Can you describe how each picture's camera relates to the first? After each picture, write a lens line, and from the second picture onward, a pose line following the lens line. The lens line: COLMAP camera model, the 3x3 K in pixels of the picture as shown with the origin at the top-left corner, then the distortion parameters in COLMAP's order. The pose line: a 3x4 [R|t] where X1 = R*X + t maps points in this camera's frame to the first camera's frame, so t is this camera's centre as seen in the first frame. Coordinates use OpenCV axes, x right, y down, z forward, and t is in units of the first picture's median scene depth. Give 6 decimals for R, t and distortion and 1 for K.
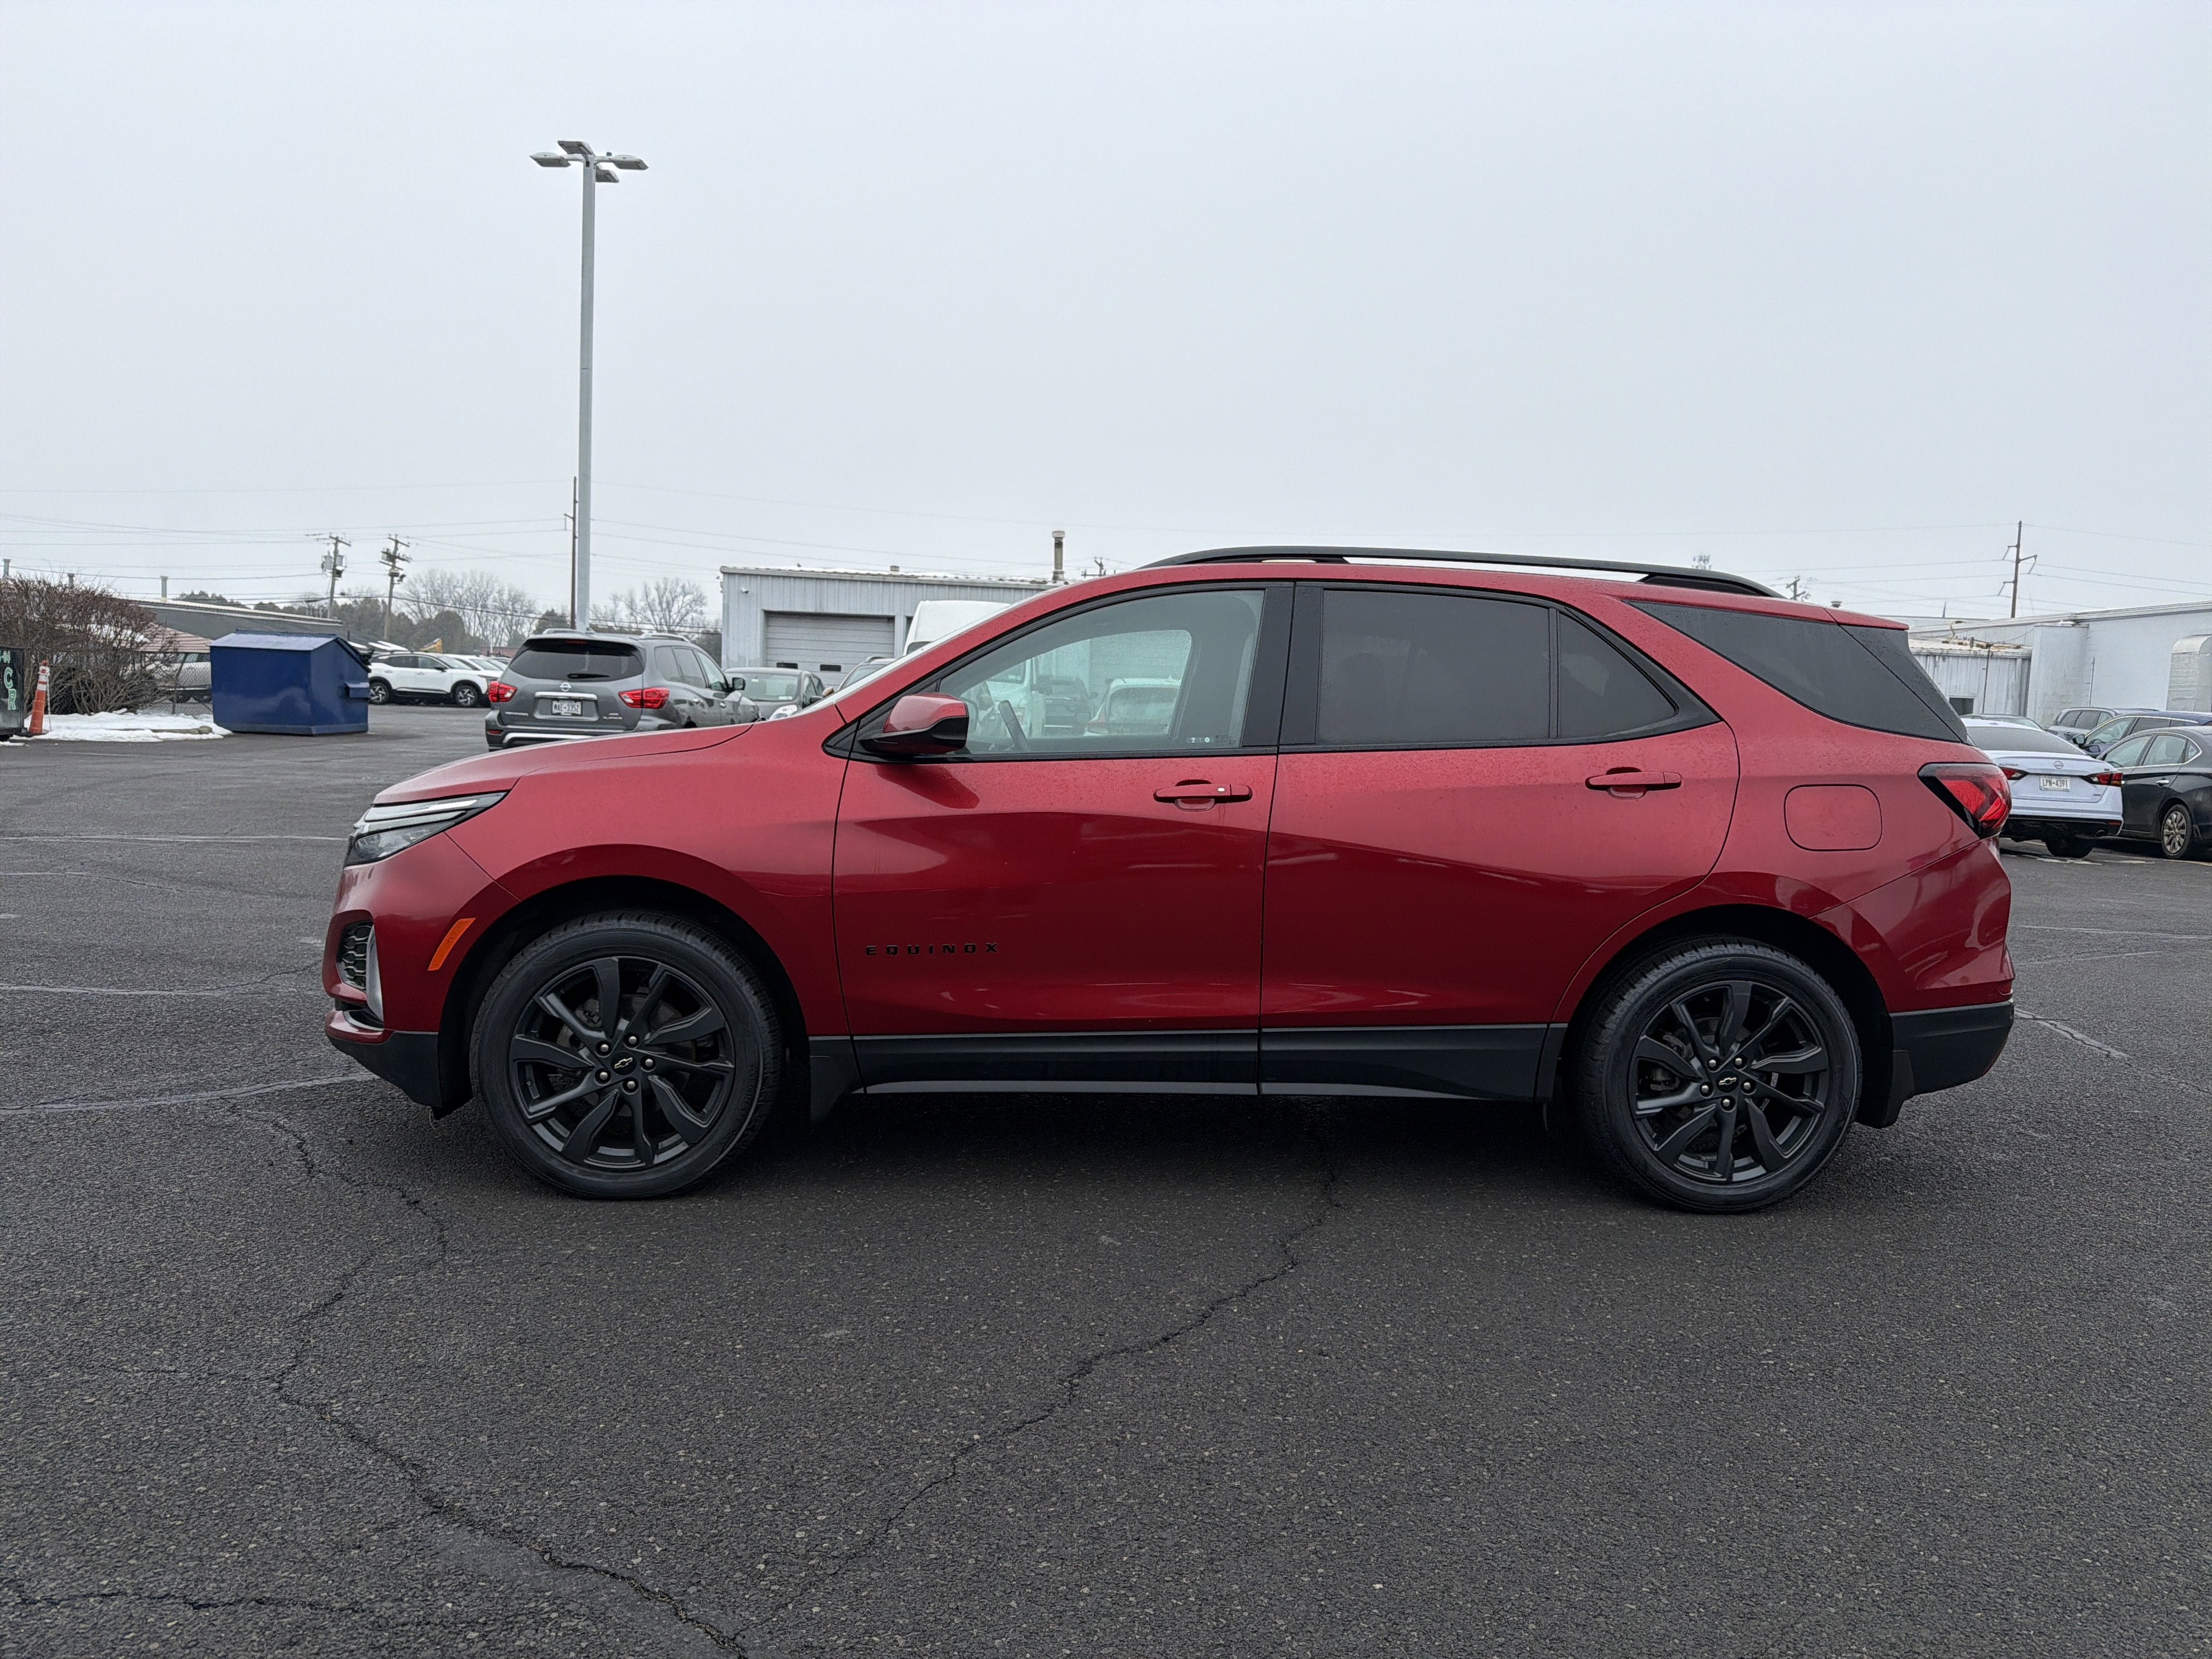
lens RADIAL K [[1619.3, 0, 1119.4], [0, 1619.3, 807.0], [0, 0, 1]] dist [0.060216, -0.045951]
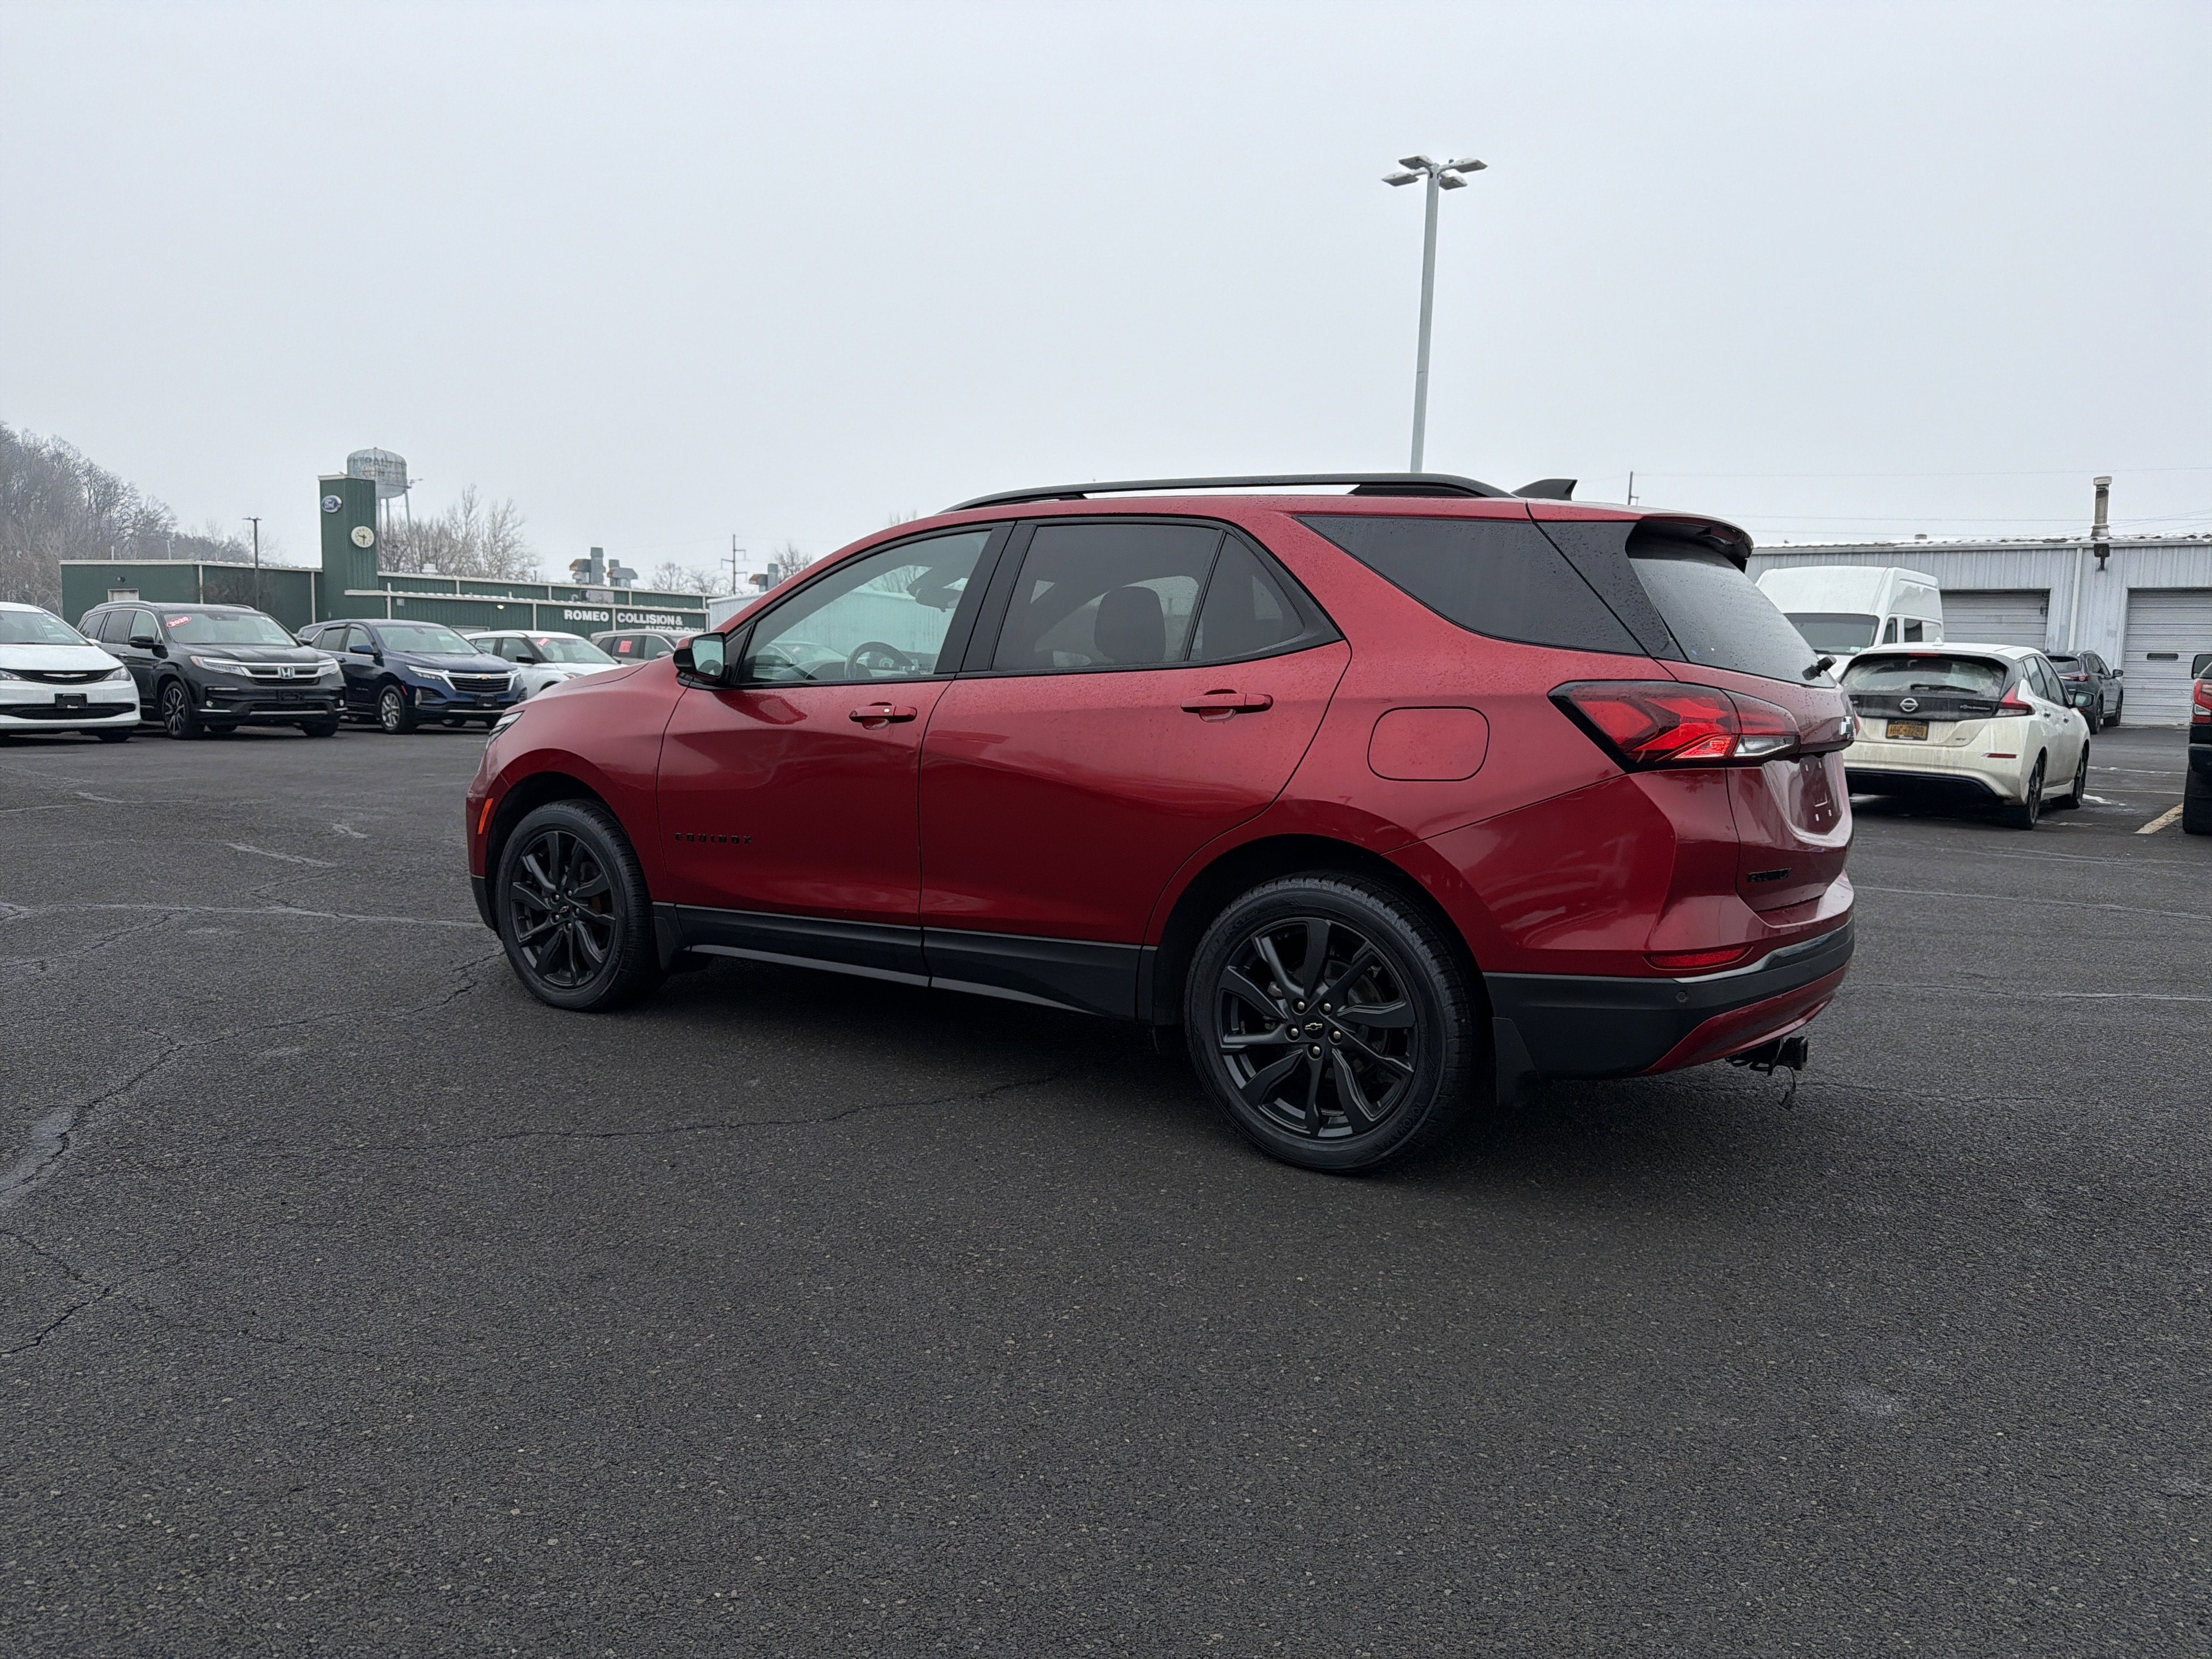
lens RADIAL K [[1619.3, 0, 1072.1], [0, 1619.3, 807.6], [0, 0, 1]] dist [0.060216, -0.045951]
pose [[0.775407, 0.035983, -0.630435, 0.841243], [-0.034388, 0.999300, 0.014741, 0.034617], [0.630524, 0.010249, 0.776102, 0.196442]]
